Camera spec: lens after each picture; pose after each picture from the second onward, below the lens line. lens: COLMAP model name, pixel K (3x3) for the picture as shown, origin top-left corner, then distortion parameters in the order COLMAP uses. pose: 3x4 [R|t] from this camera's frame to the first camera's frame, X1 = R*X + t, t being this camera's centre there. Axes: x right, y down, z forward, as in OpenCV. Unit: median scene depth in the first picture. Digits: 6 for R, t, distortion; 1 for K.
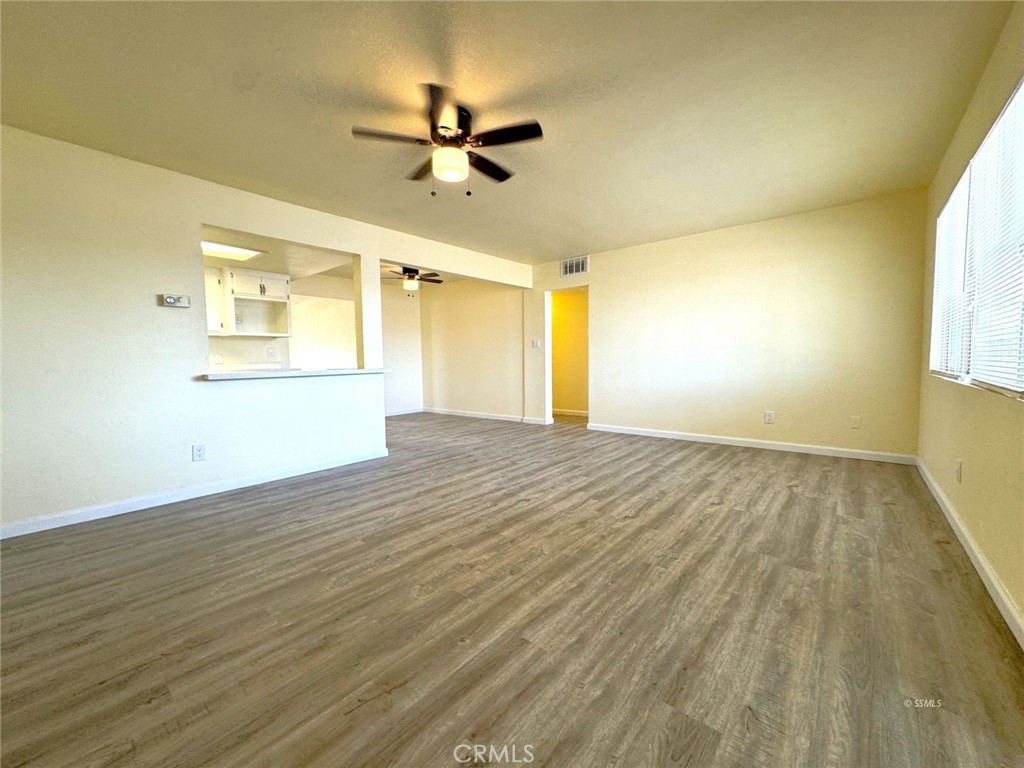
lens RADIAL K [[410.9, 0, 514.8], [0, 410.9, 385.7], [0, 0, 1]] dist [0.003517, 0.000077]
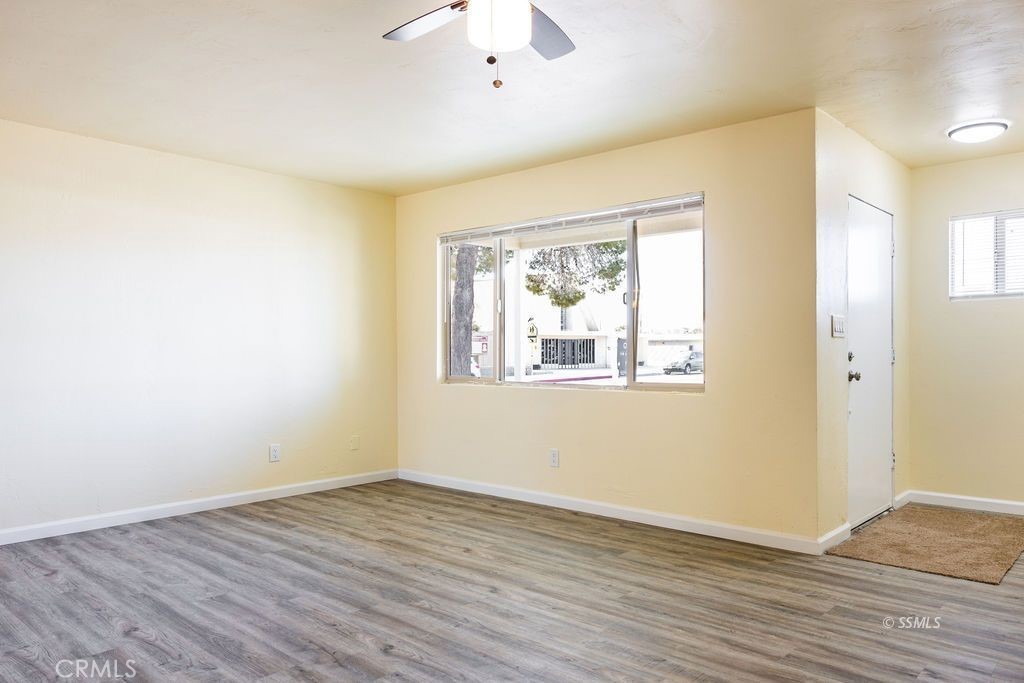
lens RADIAL K [[734.5, 0, 511.8], [0, 734.5, 343.0], [0, 0, 1]] dist [-0.002090, 0.012919]
pose [[0.027586, 0.024007, 0.999331, -0.937130], [0.065528, 0.997518, -0.025773, -0.078197], [-0.997469, 0.066195, 0.025945, 0.808711]]
